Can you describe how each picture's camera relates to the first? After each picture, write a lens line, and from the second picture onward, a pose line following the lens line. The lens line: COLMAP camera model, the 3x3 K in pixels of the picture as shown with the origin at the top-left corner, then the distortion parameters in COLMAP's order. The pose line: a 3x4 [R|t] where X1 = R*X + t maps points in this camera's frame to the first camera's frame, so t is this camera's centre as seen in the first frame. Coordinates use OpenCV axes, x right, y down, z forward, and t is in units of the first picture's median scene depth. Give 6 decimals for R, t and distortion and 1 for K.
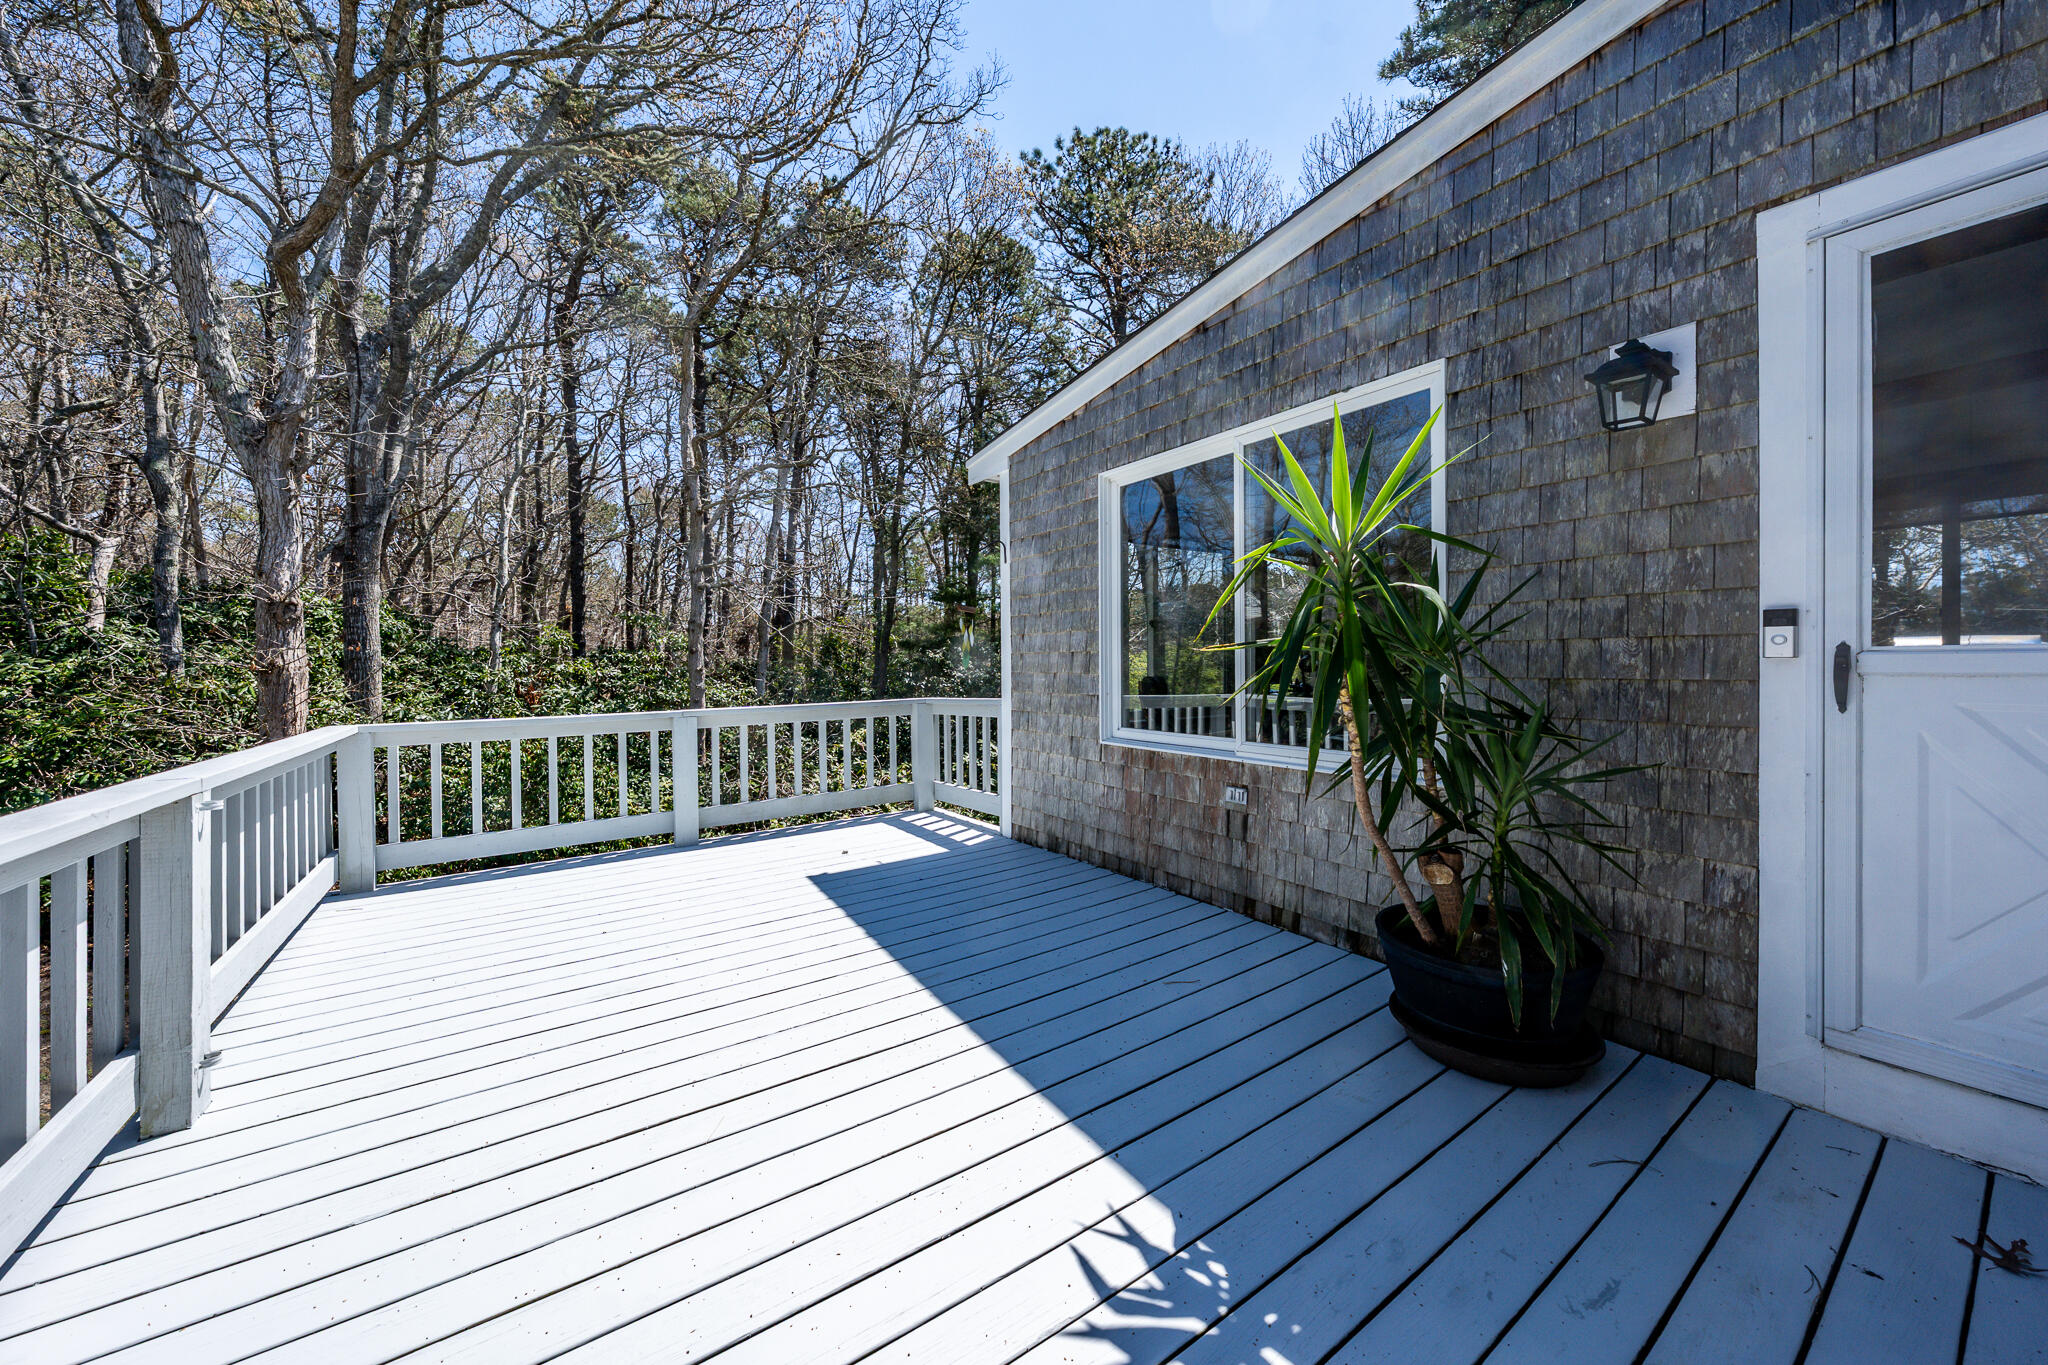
lens RADIAL K [[712.8, 0, 1021.5], [0, 712.8, 673.6], [0, 0, 1]] dist [-0.006628, -0.000129]
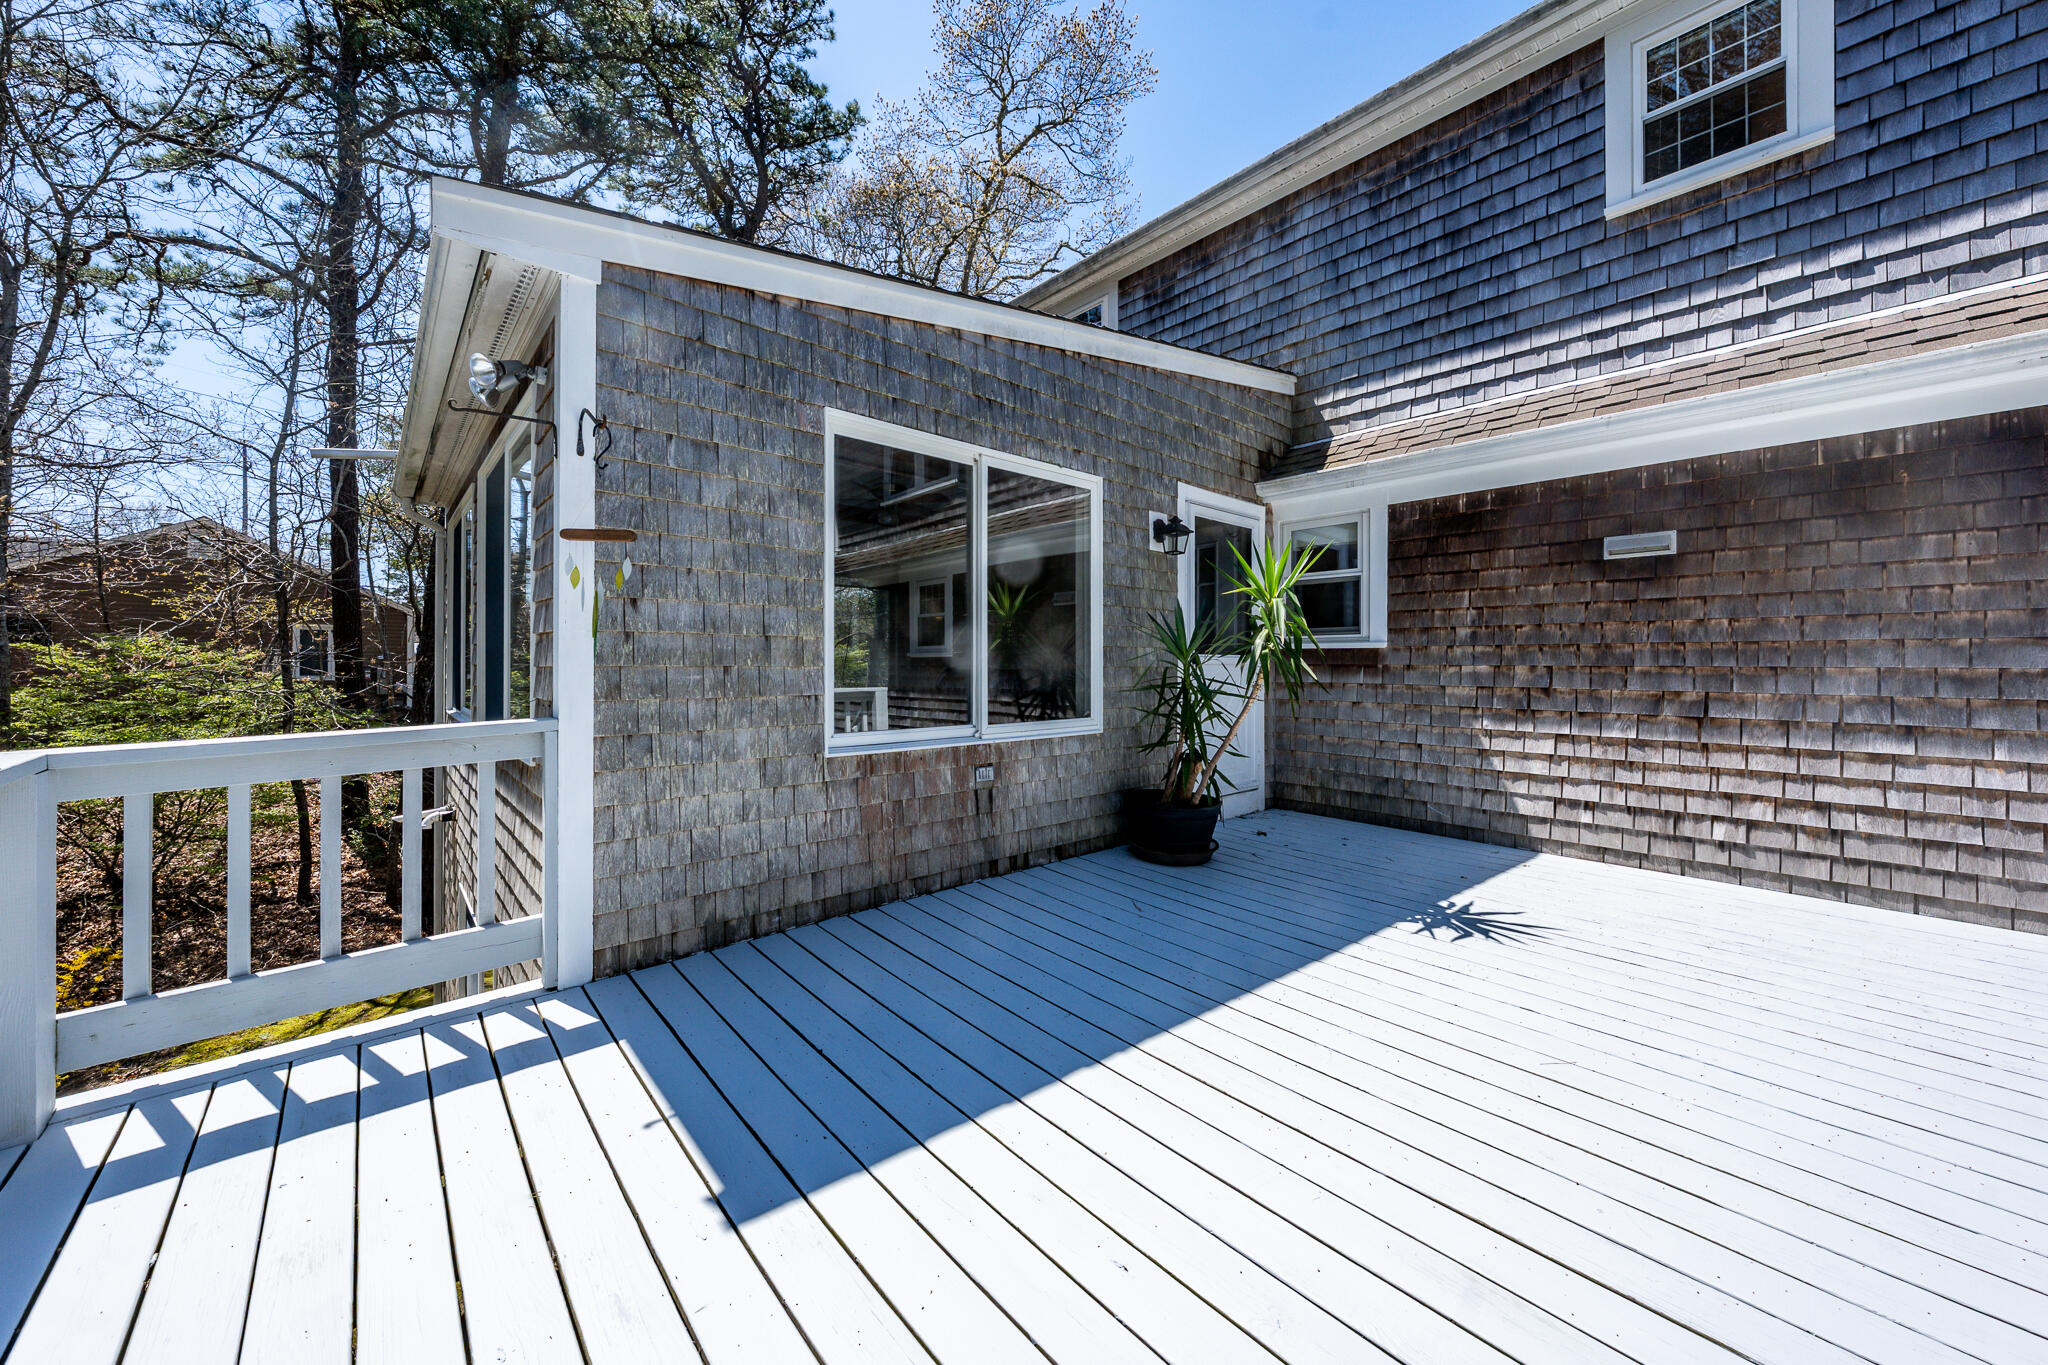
lens RADIAL K [[712.8, 0, 976.3], [0, 712.8, 661.0], [0, 0, 1]] dist [-0.006628, -0.000129]
pose [[-0.075349, 0.002238, 0.997155, -0.769991], [0.003044, 0.999993, -0.002014, -0.004913], [-0.997153, 0.002884, -0.075356, 1.032056]]
